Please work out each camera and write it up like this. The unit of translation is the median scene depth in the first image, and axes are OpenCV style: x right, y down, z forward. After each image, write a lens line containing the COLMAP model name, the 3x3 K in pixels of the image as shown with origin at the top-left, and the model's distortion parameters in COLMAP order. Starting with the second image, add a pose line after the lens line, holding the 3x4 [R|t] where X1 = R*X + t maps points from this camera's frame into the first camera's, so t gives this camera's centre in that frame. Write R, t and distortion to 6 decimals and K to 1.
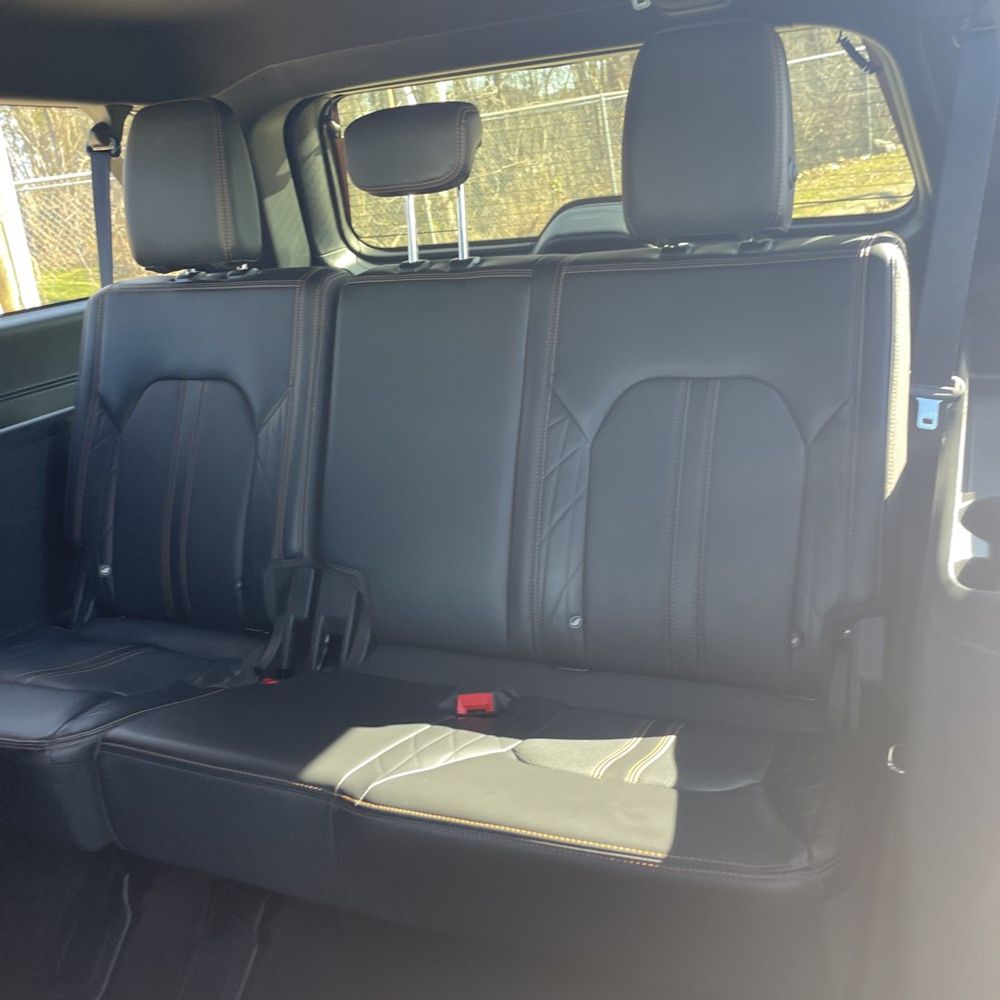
lens RADIAL K [[1012.2, 0, 500.0], [0, 1012.2, 500.0], [0, 0, 1]] dist [0.125786, -0.200933]
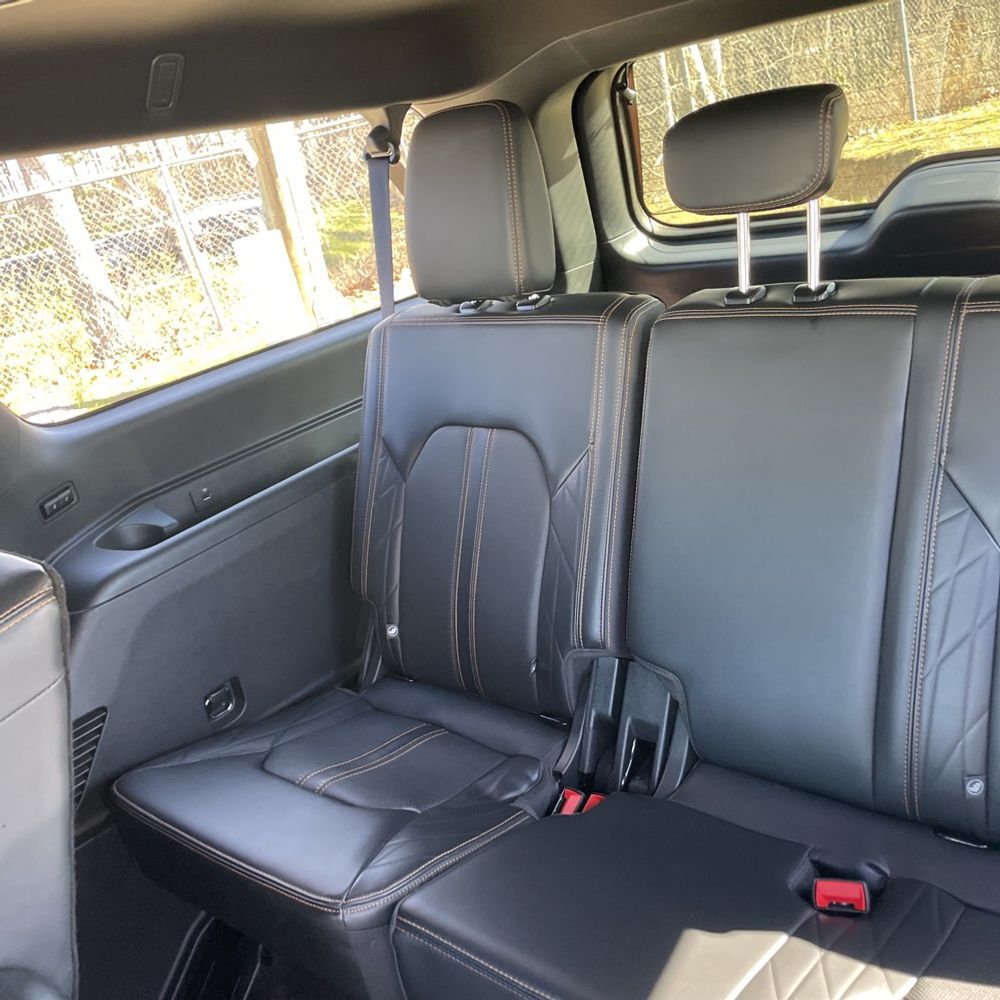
lens RADIAL K [[993.4, 0, 489.3], [0, 993.4, 497.3], [0, 0, 1]] dist [0.121034, -0.167797]
pose [[0.966657, 0.013867, -0.255698, -0.069805], [0.009057, 0.996056, 0.088260, -0.133200], [0.255914, -0.087633, 0.962719, 0.161764]]
